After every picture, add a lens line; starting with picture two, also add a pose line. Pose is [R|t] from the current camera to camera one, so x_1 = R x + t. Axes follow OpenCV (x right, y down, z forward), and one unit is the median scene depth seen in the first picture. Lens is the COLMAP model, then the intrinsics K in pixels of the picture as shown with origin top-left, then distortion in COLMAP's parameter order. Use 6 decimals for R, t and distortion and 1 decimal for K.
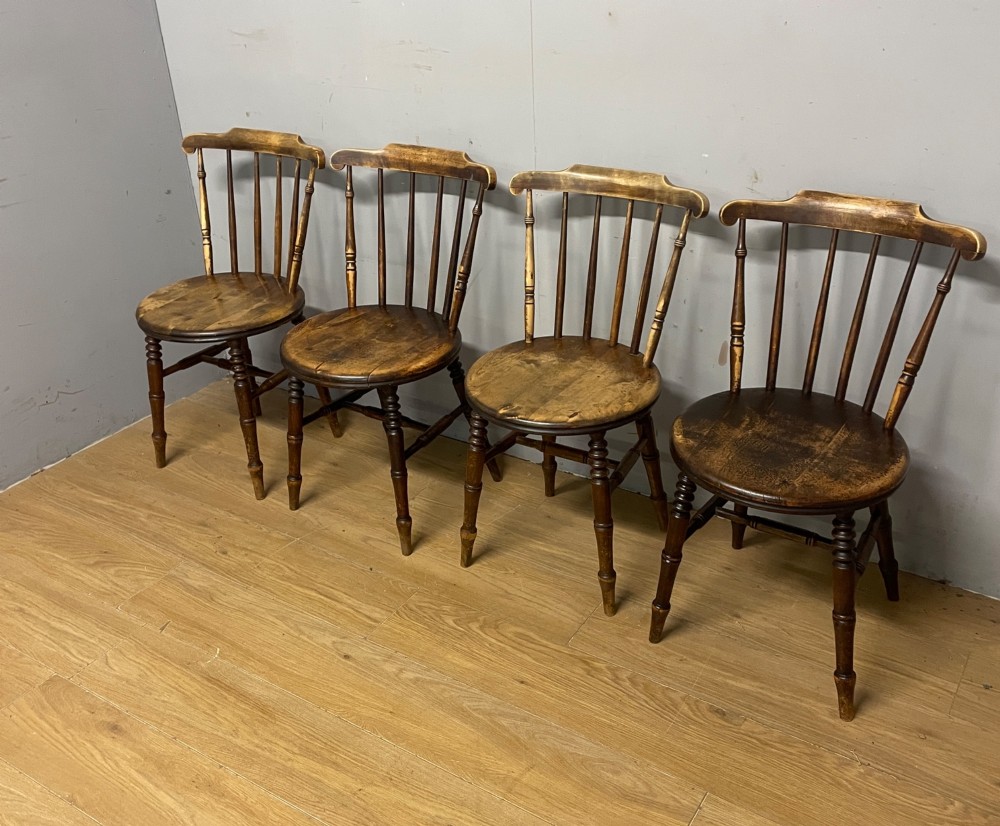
lens RADIAL K [[1006.1, 0, 498.5], [0, 1006.1, 404.8], [0, 0, 1]] dist [0.048370, 0.000000]
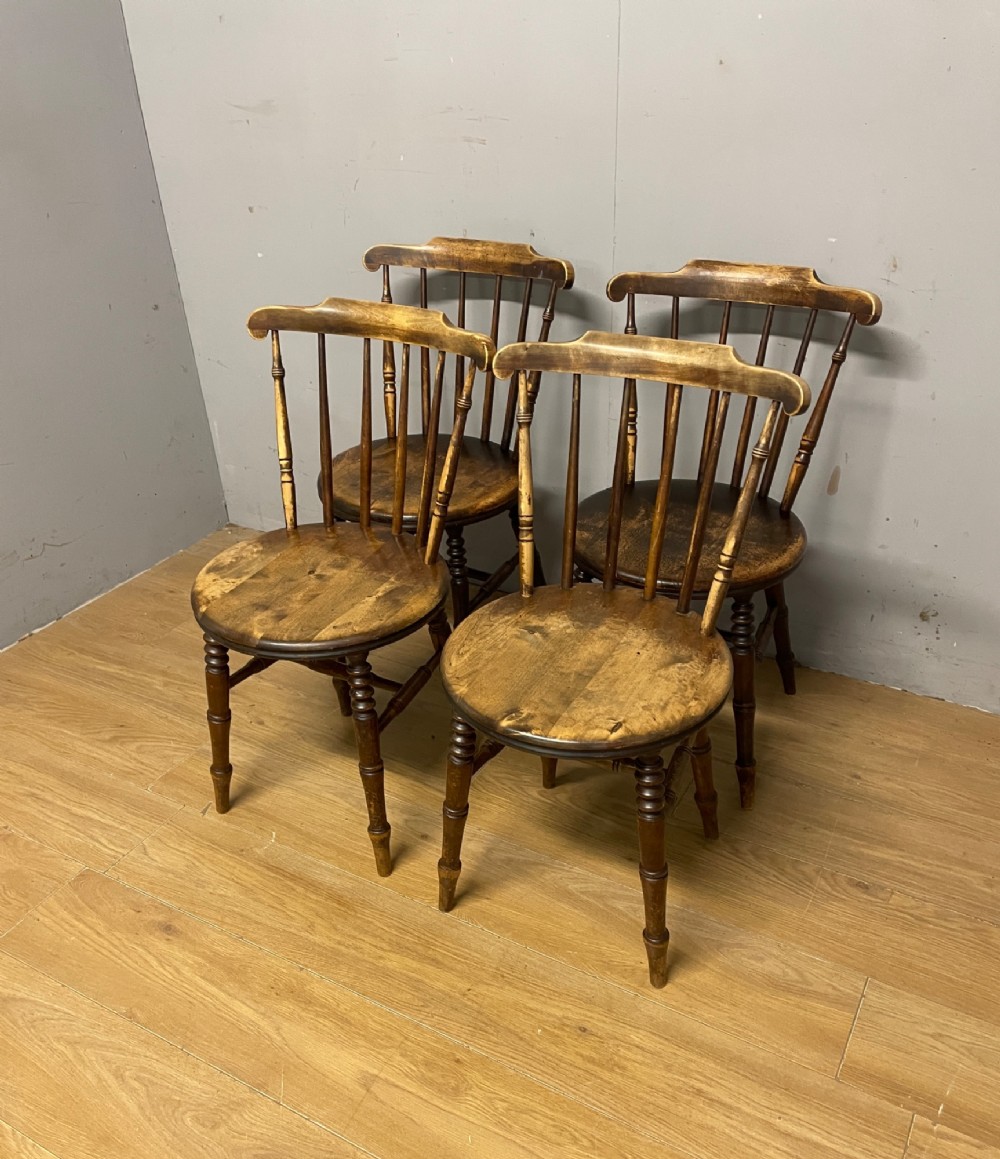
lens RADIAL K [[1008.3, 0, 500.2], [0, 1008.3, 660.9], [0, 0, 1]] dist [0.076148, -0.082686]
pose [[0.998142, -0.026506, 0.054856, -0.133035], [0.021070, 0.995022, 0.097401, 0.013693], [-0.057165, -0.096064, 0.993732, 0.143670]]
